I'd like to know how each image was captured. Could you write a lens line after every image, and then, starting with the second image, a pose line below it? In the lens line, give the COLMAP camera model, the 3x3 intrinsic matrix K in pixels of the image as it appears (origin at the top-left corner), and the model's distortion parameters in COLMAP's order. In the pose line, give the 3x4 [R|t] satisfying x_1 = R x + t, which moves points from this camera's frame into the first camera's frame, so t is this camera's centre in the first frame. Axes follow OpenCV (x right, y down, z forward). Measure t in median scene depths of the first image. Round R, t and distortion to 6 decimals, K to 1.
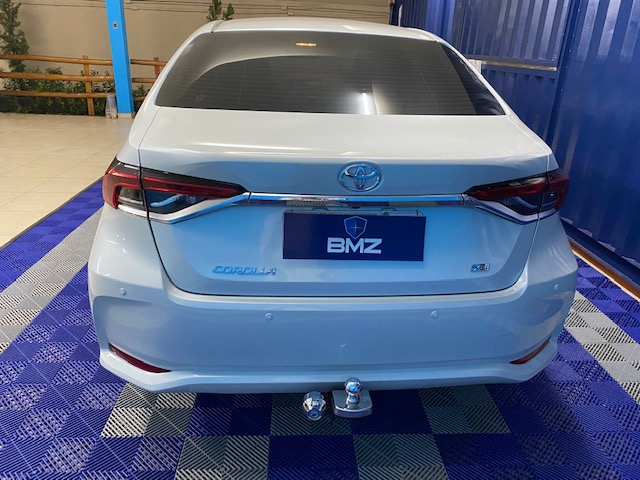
lens RADIAL K [[487.1, 0, 321.1], [0, 487.1, 243.8], [0, 0, 1]] dist [0.008266, -0.008427]
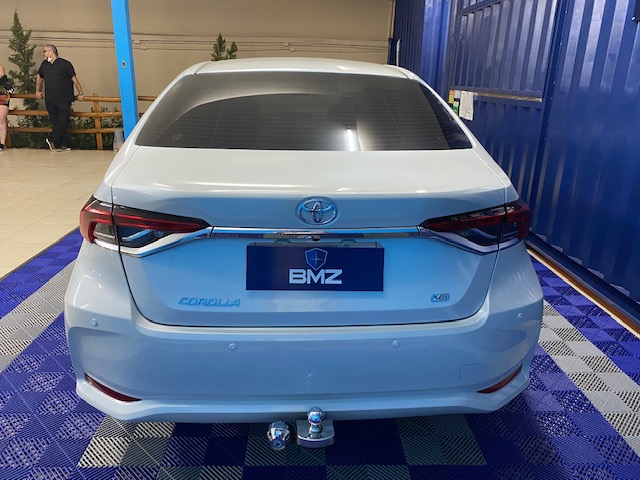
lens RADIAL K [[487.1, 0, 315.5], [0, 487.1, 239.9], [0, 0, 1]] dist [0.008266, -0.008427]
pose [[0.999508, -0.009457, -0.029909, 0.077419], [0.007488, 0.997840, -0.065259, -0.005381], [0.030461, 0.065003, 0.997420, -0.028861]]
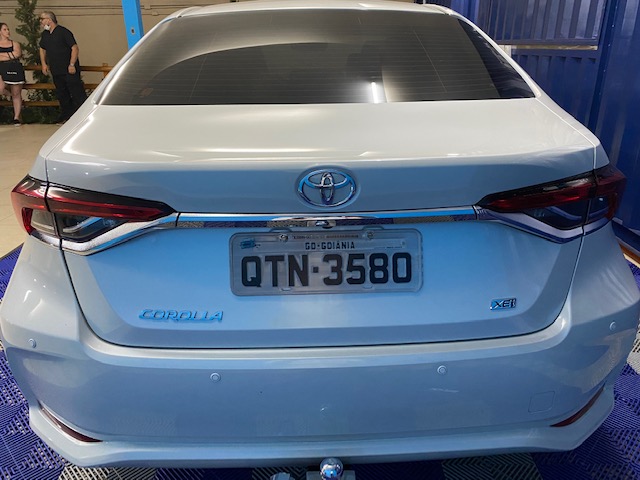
lens RADIAL K [[487.1, 0, 323.1], [0, 487.1, 236.9], [0, 0, 1]] dist [0.008266, -0.008427]
pose [[0.997412, -0.025050, -0.067389, 0.087031], [0.024224, 0.999621, -0.013043, -0.039001], [0.067690, 0.011376, 0.997642, 0.202436]]
